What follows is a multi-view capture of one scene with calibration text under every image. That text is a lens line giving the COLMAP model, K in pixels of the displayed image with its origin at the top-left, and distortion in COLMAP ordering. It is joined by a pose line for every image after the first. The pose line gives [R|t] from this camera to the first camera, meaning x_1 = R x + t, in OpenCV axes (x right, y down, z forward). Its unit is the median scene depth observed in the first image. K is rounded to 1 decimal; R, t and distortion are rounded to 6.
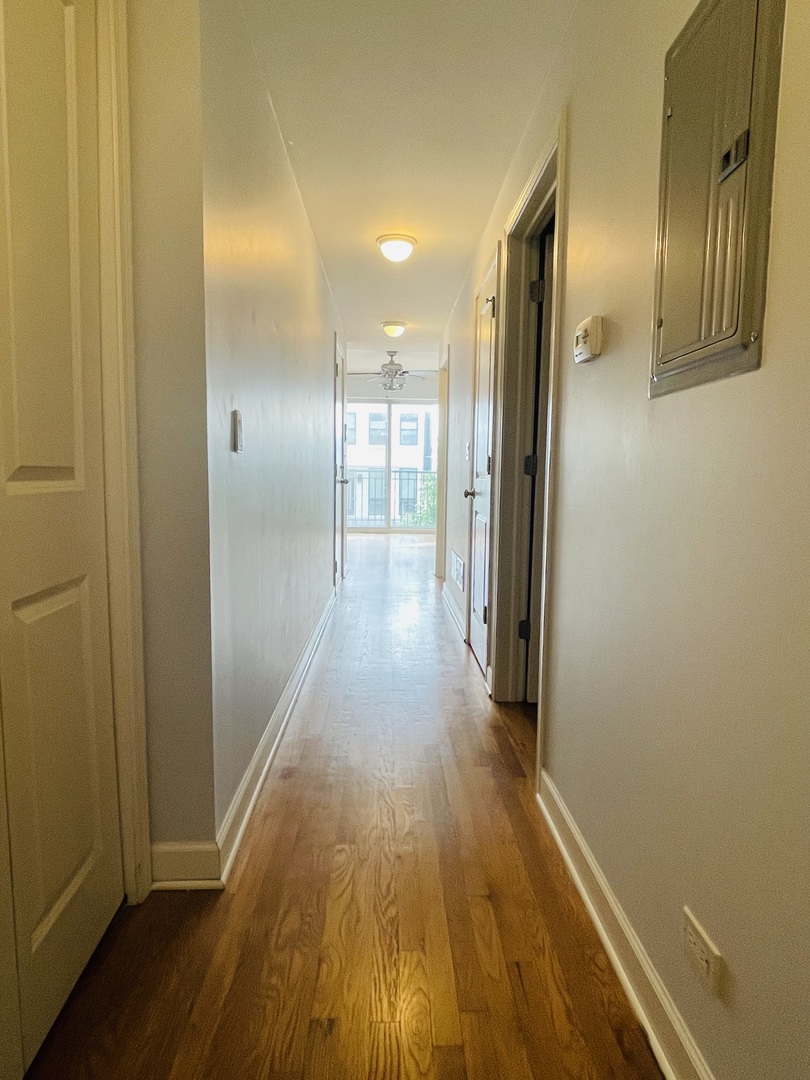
lens RADIAL K [[602.7, 0, 403.2], [0, 602.7, 537.2], [0, 0, 1]] dist [0.000217, 0.000002]
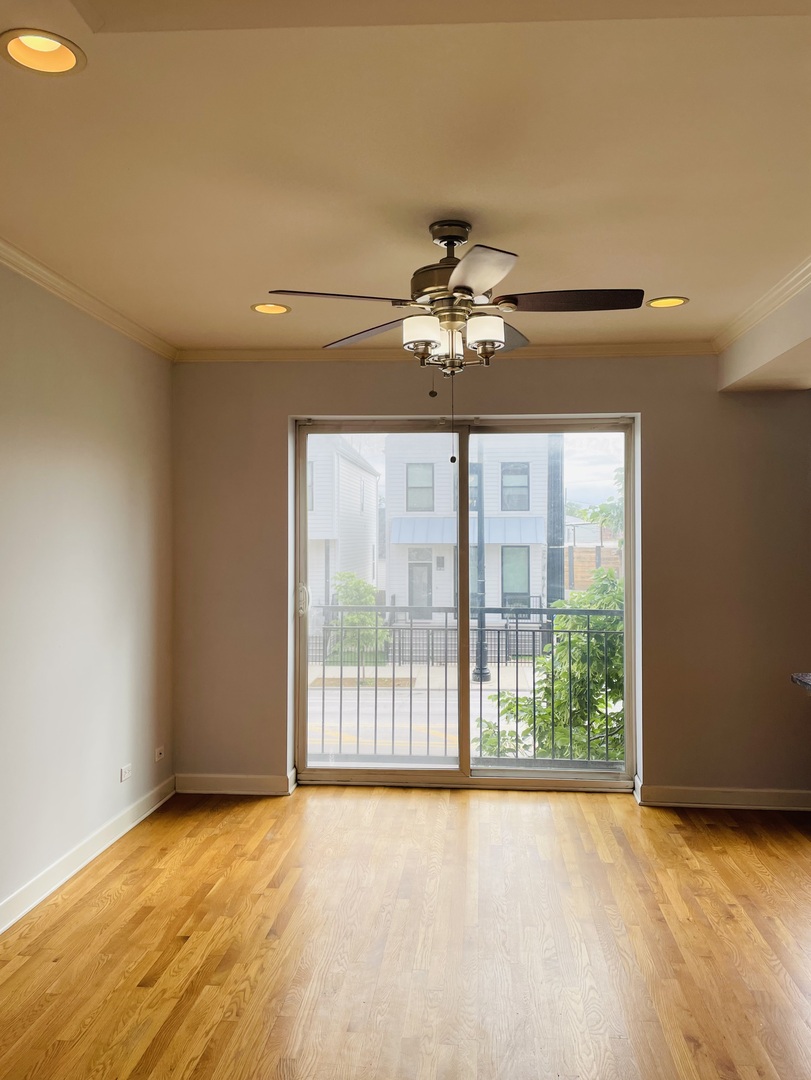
lens RADIAL K [[869.2, 0, 405.8], [0, 869.2, 539.2], [0, 0, 1]] dist [0.004625, 0.000016]
pose [[0.993131, -0.013141, -0.116271, 0.002388], [-0.000454, 0.993234, -0.116133, -0.092942], [0.117011, 0.115388, 0.986405, 0.464451]]
